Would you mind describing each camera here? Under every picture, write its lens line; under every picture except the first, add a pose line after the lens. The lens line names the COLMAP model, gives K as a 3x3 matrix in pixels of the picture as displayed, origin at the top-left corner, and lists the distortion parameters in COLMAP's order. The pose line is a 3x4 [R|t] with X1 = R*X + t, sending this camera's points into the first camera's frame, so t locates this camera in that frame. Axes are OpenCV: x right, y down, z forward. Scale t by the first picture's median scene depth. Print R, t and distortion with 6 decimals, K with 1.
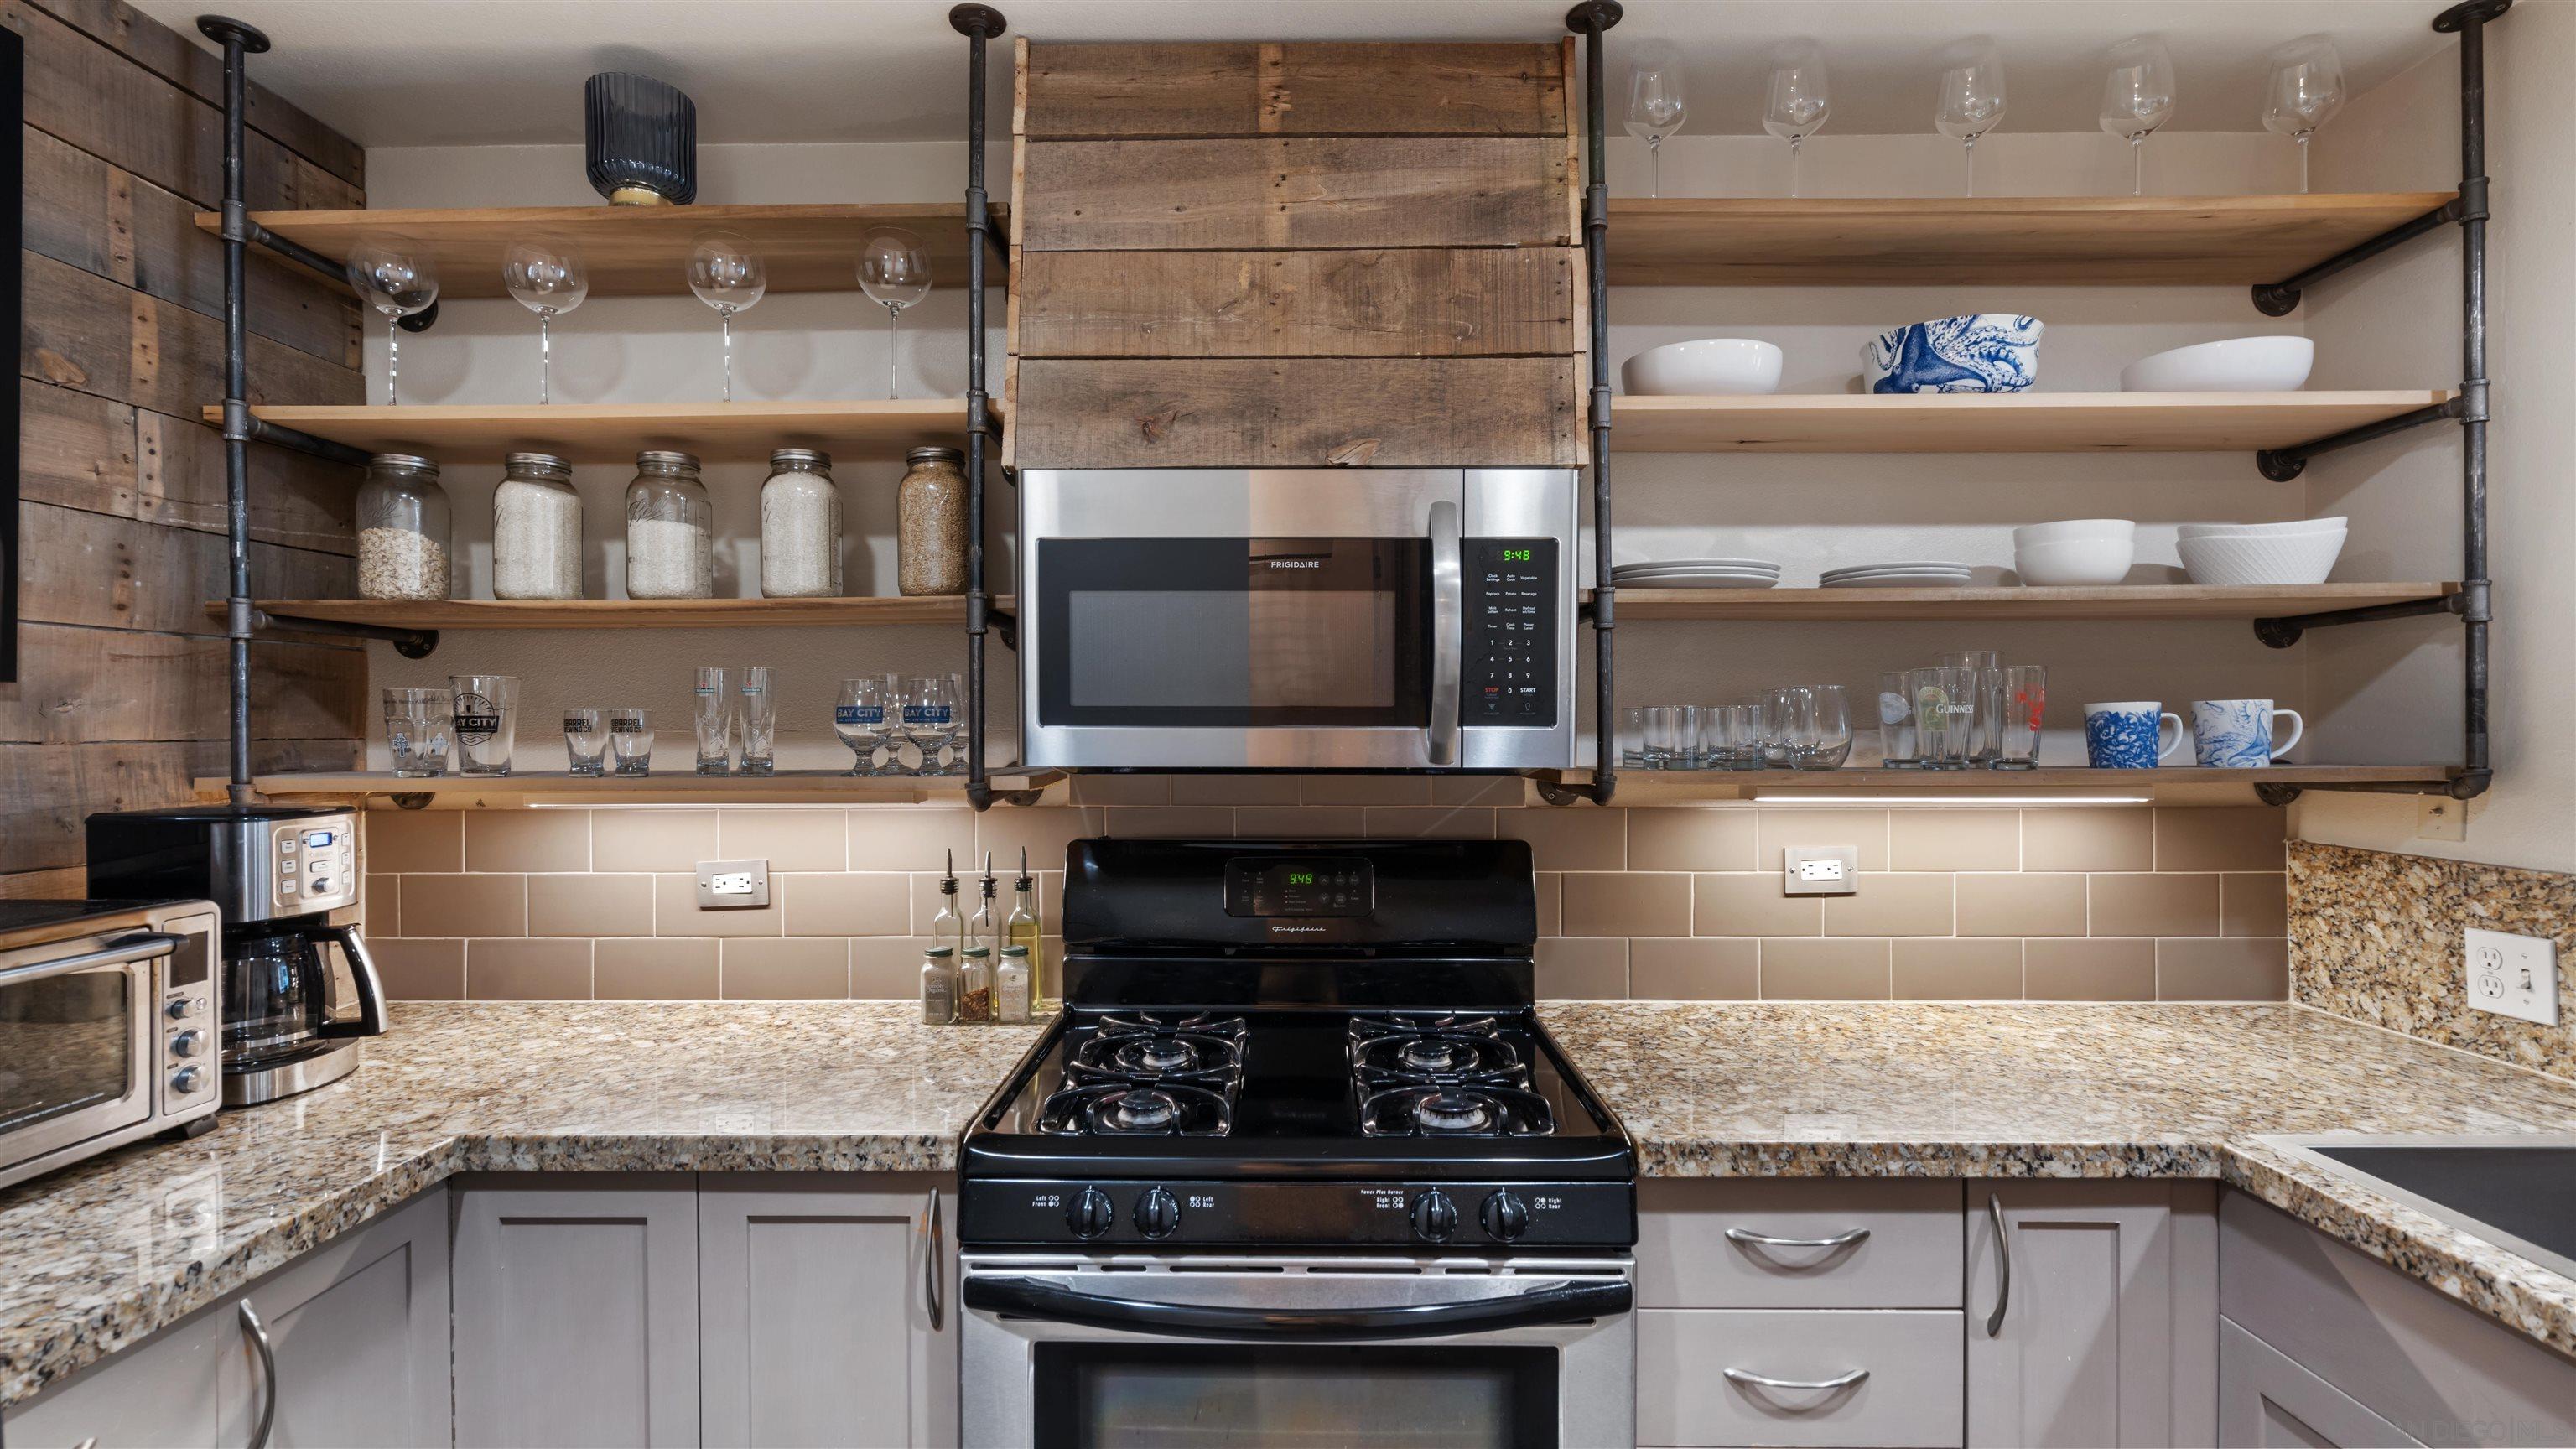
lens RADIAL K [[1160.1, 0, 1289.6], [0, 1160.1, 732.5], [0, 0, 1]] dist [-0.001622, 0.000068]
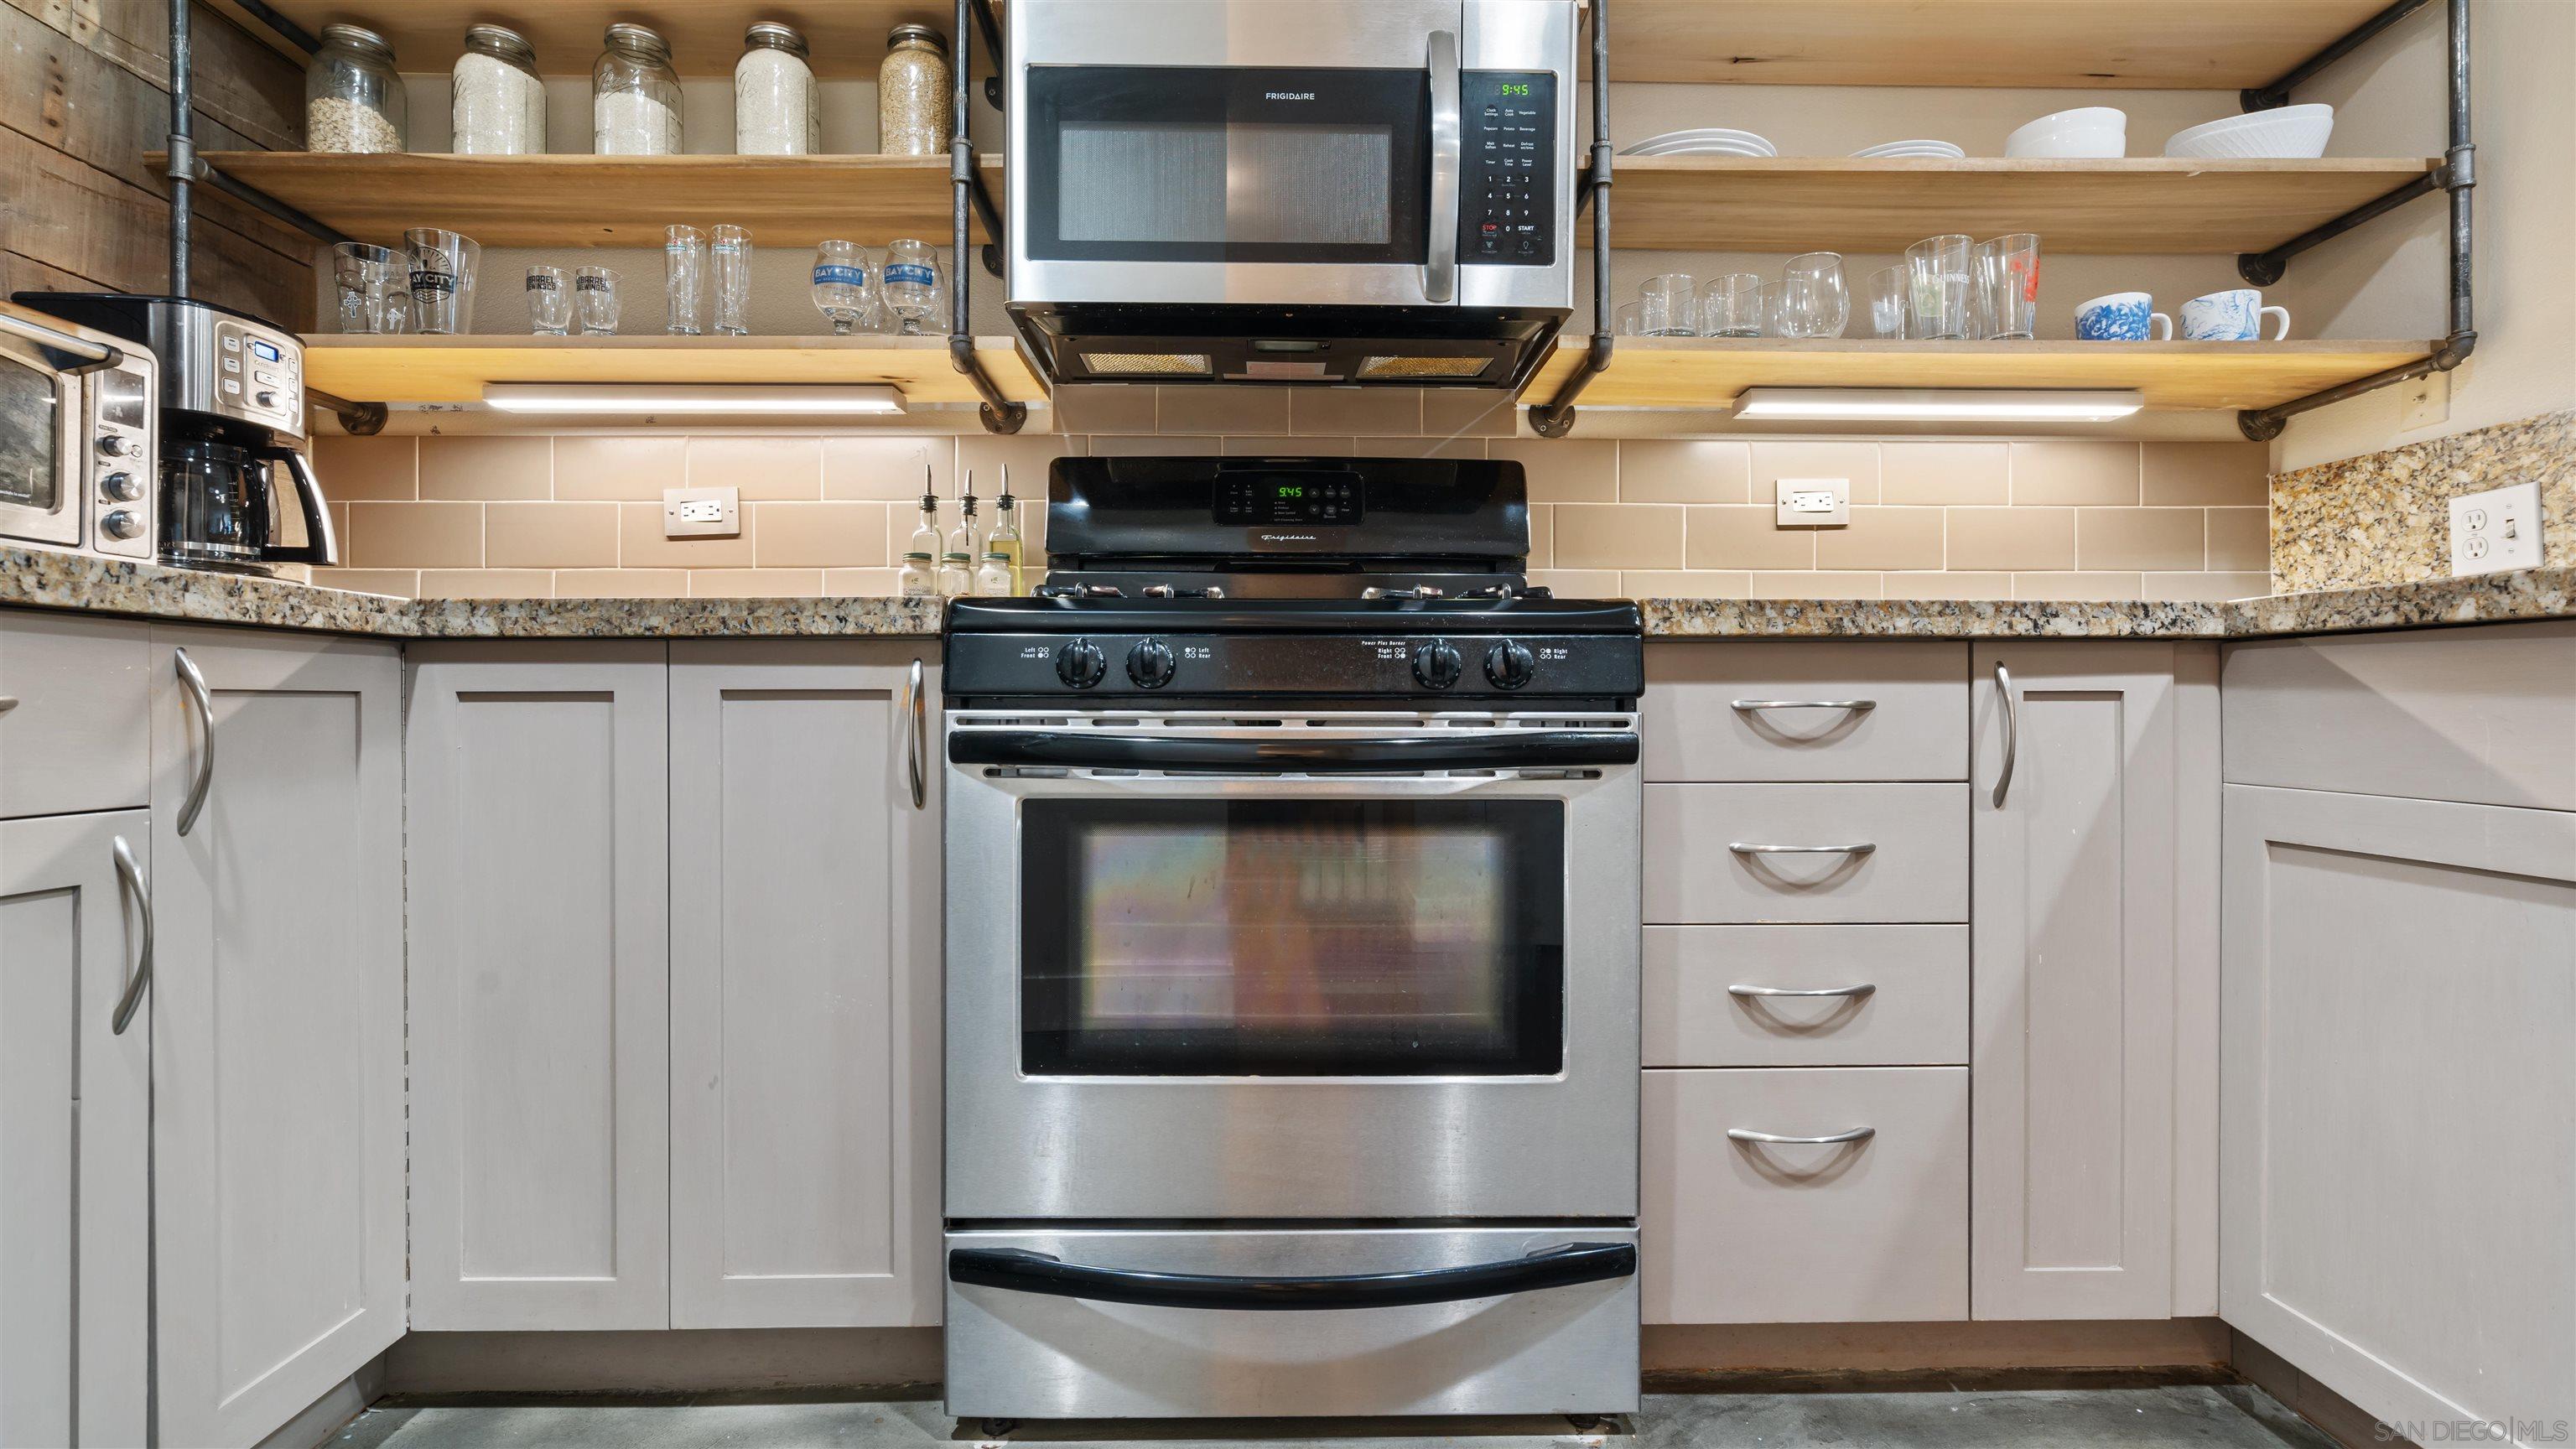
lens RADIAL K [[1162.4, 0, 1290.7], [0, 1162.4, 724.4], [0, 0, 1]] dist [-0.002352, 0.000291]
pose [[0.999566, 0.002931, 0.029299, -0.022075], [-0.002806, 0.999987, -0.004287, 0.395472], [-0.029311, 0.004203, 0.999562, 0.024116]]
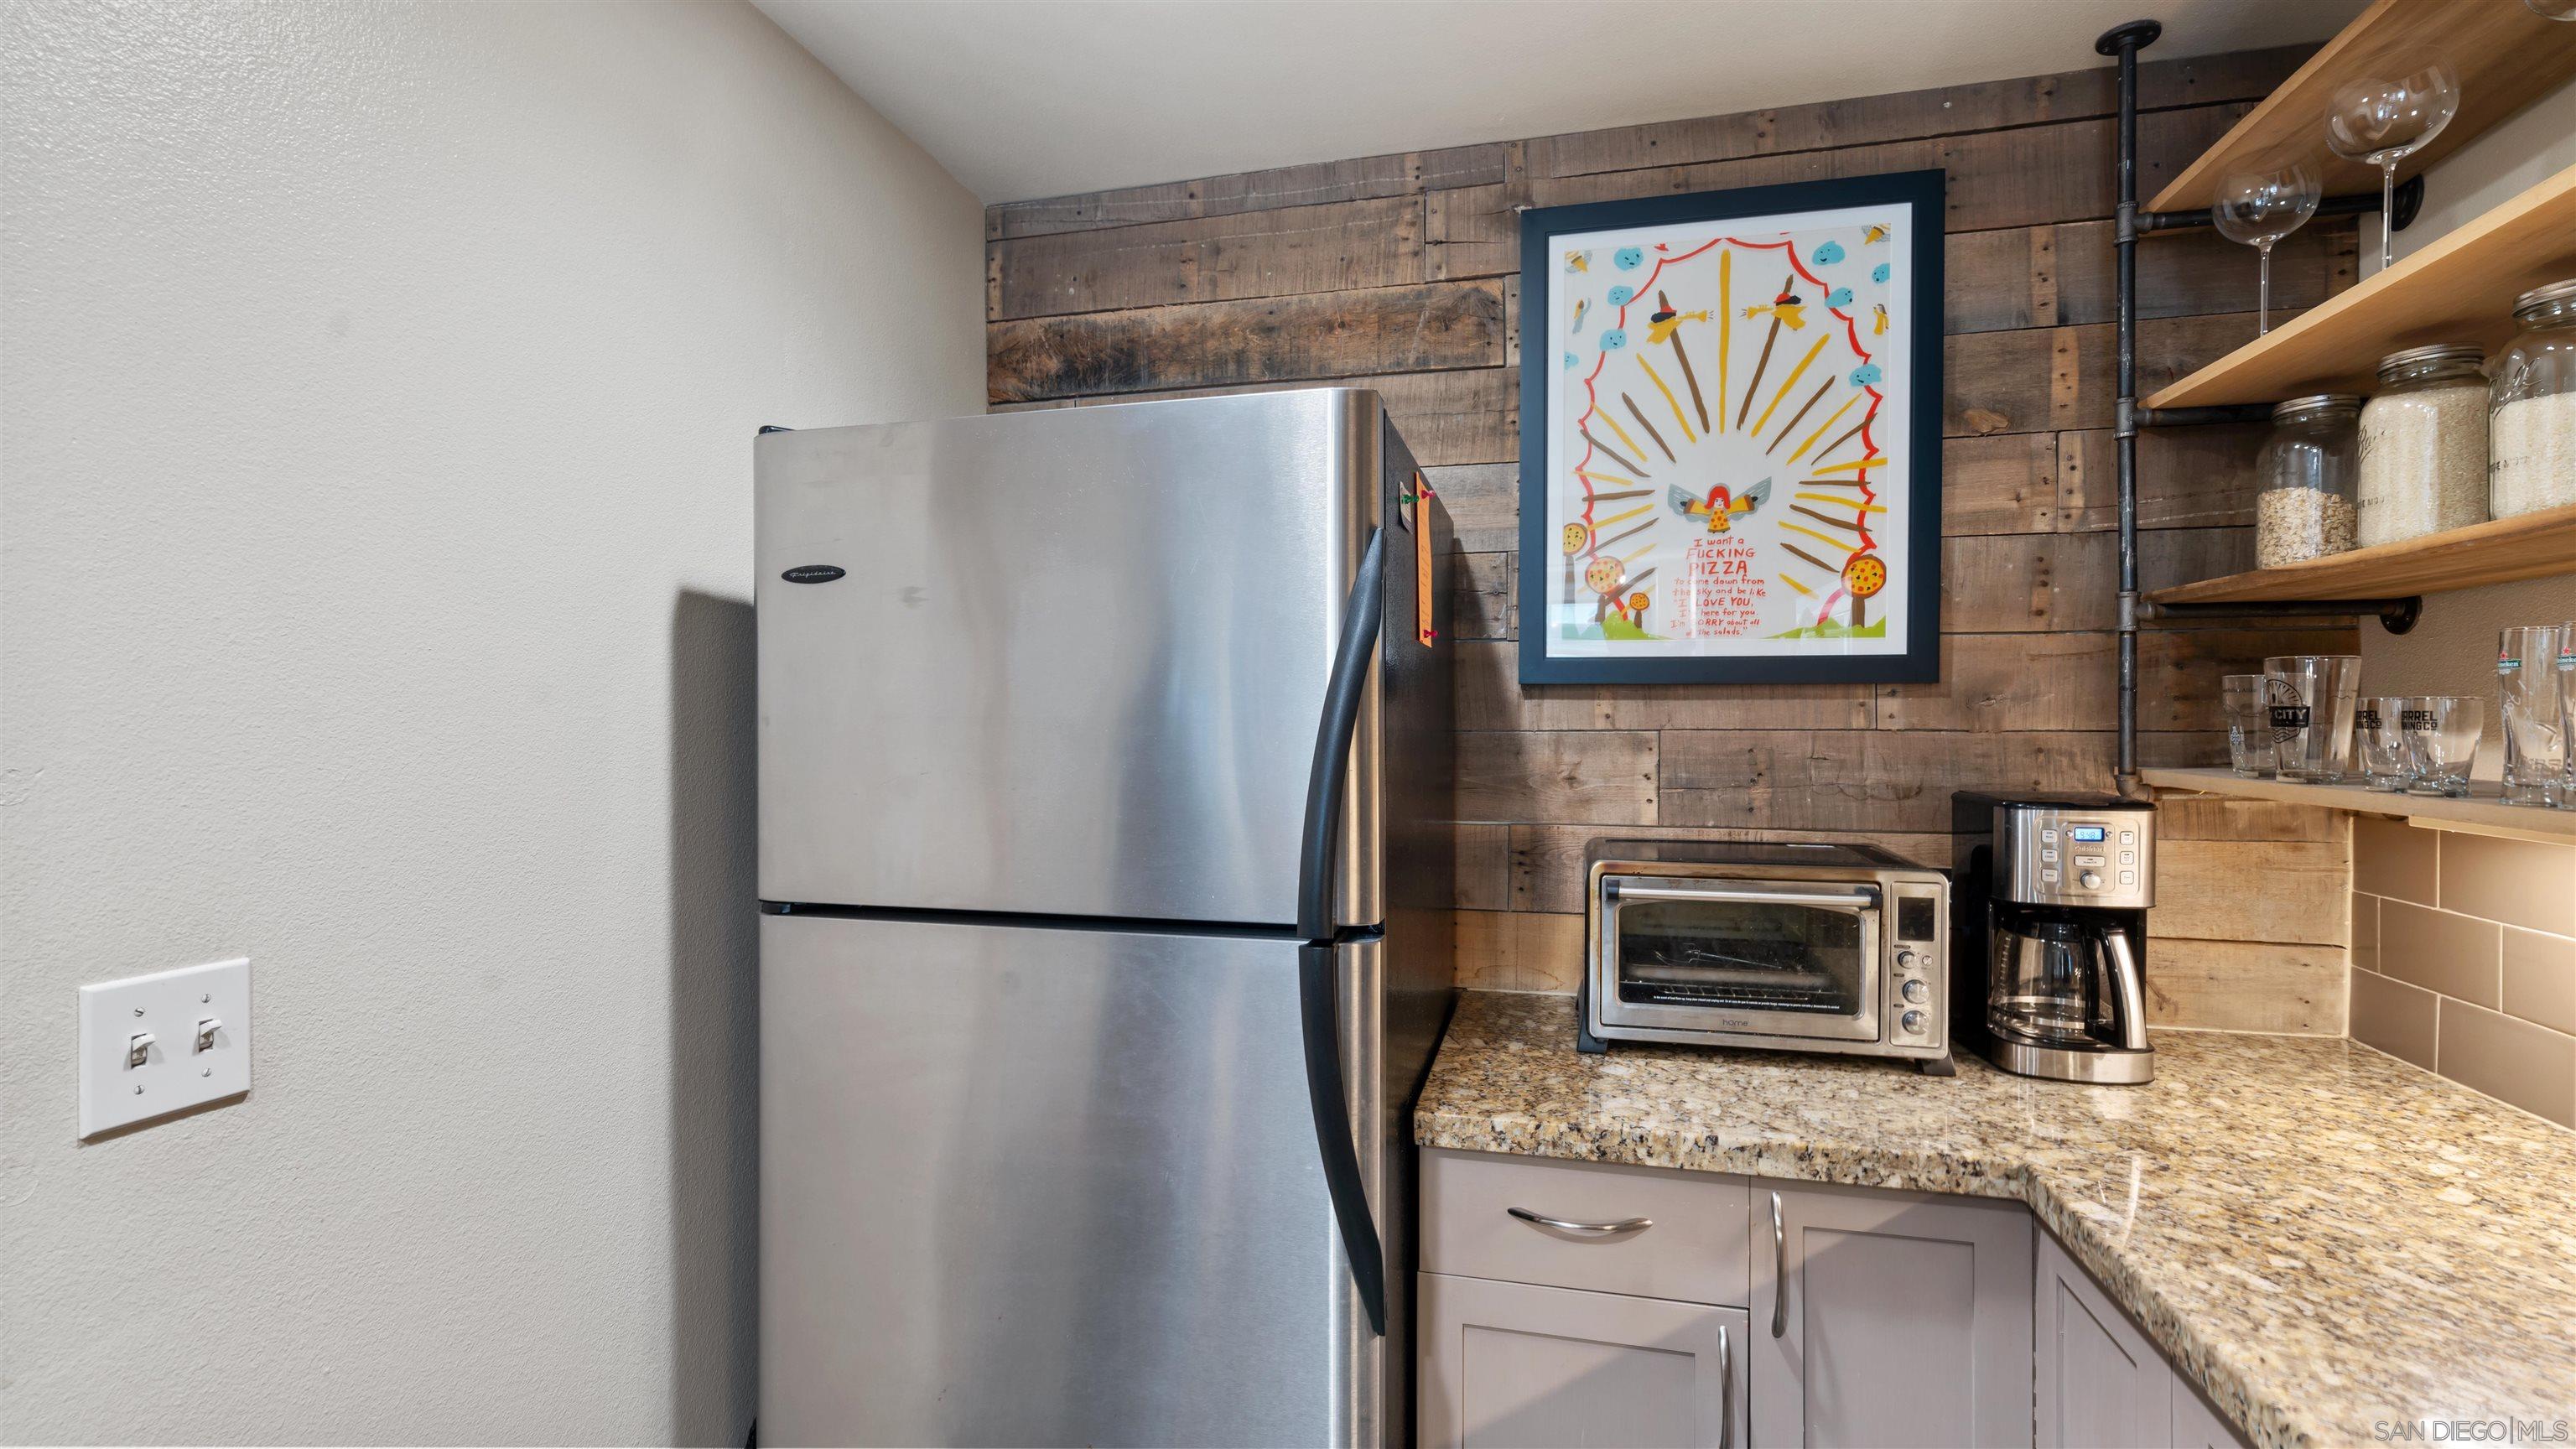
lens RADIAL K [[1142.6, 0, 1277.3], [0, 1142.6, 727.7], [0, 0, 1]] dist [-0.000841, 0.000198]
pose [[-0.235396, 0.012838, -0.971815, 0.266093], [-0.005855, 0.999876, 0.014627, -0.007557], [0.971882, 0.009133, -0.235291, 0.550952]]
